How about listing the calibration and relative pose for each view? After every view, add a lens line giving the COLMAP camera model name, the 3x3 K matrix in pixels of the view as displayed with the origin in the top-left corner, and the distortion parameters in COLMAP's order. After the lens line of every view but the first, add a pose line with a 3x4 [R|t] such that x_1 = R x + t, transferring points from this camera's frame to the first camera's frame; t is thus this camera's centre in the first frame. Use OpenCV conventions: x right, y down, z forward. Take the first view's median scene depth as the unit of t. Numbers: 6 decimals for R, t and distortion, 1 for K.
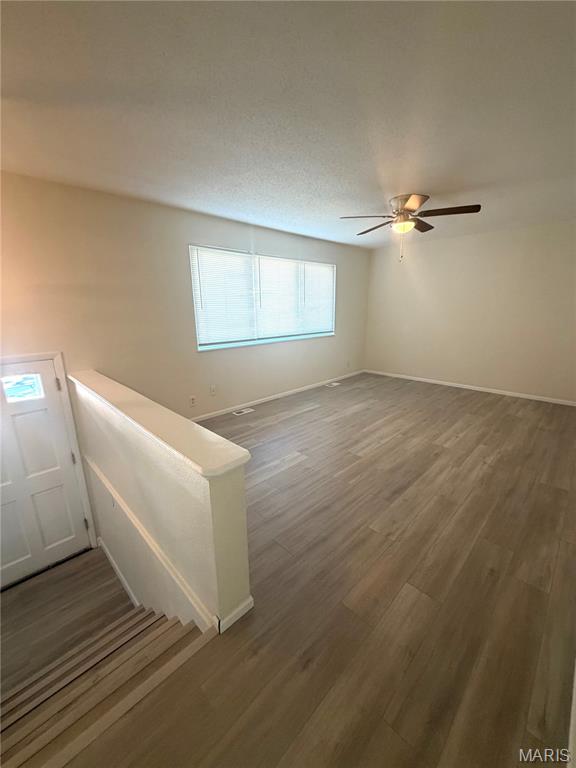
lens RADIAL K [[308.9, 0, 288.0], [0, 308.9, 384.0], [0, 0, 1]] dist [-0.000958, -0.000002]
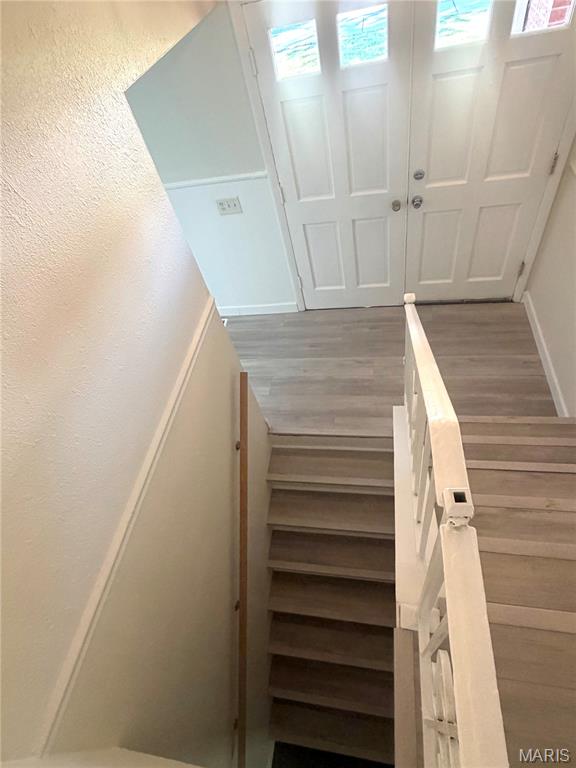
lens RADIAL K [[411.9, 0, 288.0], [0, 411.9, 384.0], [0, 0, 1]] dist [0.002503, -0.000009]
pose [[0.583759, 0.562250, -0.585747, -0.317085], [-0.018428, 0.730418, 0.682752, 0.019084], [0.811717, -0.387769, 0.436749, 0.073057]]
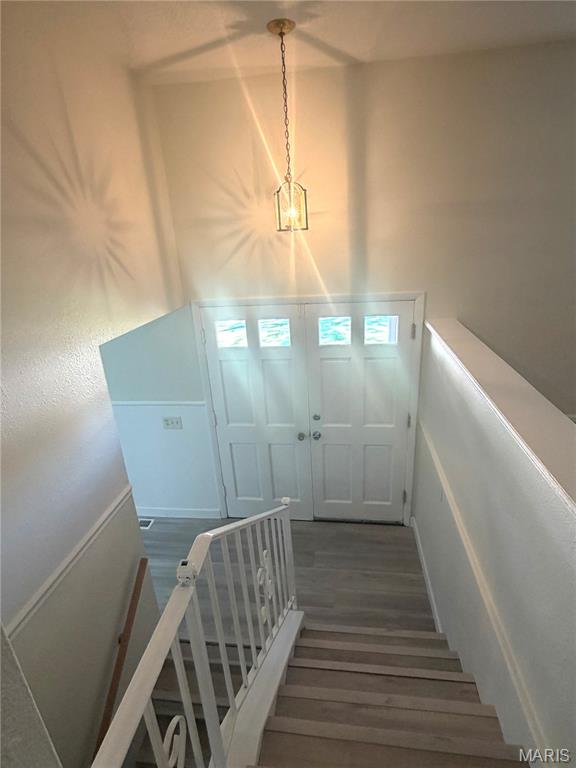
lens RADIAL K [[411.9, 0, 288.0], [0, 411.9, 384.0], [0, 0, 1]] dist [0.002503, -0.000009]
pose [[0.607261, 0.255139, -0.752421, -0.087723], [-0.148529, 0.966795, 0.207957, -0.041273], [0.780495, -0.014528, 0.624993, 0.054521]]
